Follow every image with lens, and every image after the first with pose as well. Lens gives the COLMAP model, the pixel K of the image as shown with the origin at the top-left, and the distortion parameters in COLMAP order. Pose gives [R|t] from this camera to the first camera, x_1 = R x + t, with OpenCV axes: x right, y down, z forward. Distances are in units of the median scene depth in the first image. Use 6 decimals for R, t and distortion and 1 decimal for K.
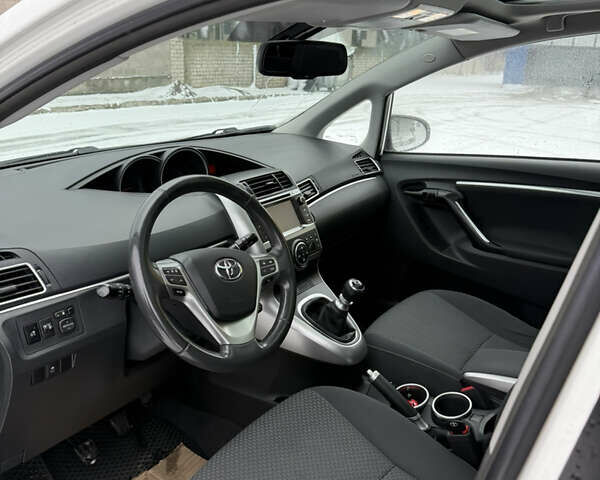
lens RADIAL K [[554.5, 0, 300.0], [0, 554.5, 240.0], [0, 0, 1]] dist [0.151608, -0.310162]
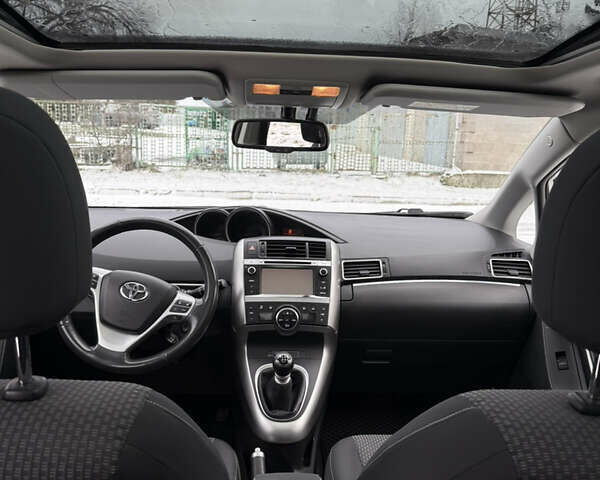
lens RADIAL K [[554.5, 0, 300.0], [0, 554.5, 240.0], [0, 0, 1]] dist [0.151608, -0.310162]
pose [[0.593542, 0.141312, -0.792300, 0.548013], [-0.271000, 0.962066, -0.031426, -0.060983], [0.757804, 0.233366, 0.609322, 0.252752]]
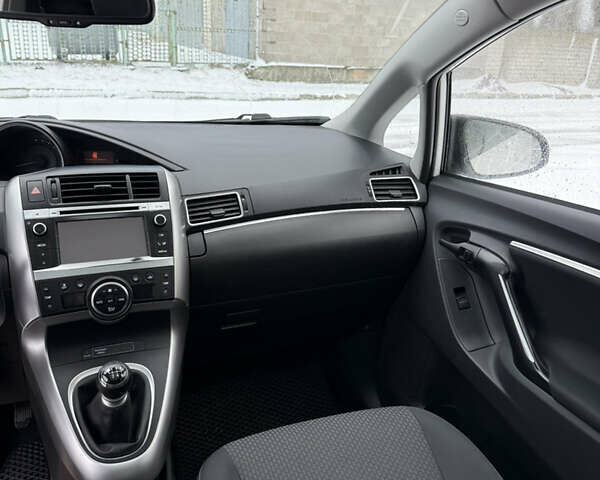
lens RADIAL K [[554.5, 0, 300.0], [0, 554.5, 240.0], [0, 0, 1]] dist [0.151608, -0.310162]
pose [[0.832855, 0.203855, -0.514583, 0.354729], [-0.199280, 0.977796, 0.064824, -0.090383], [0.516372, 0.048557, 0.854987, 0.374374]]
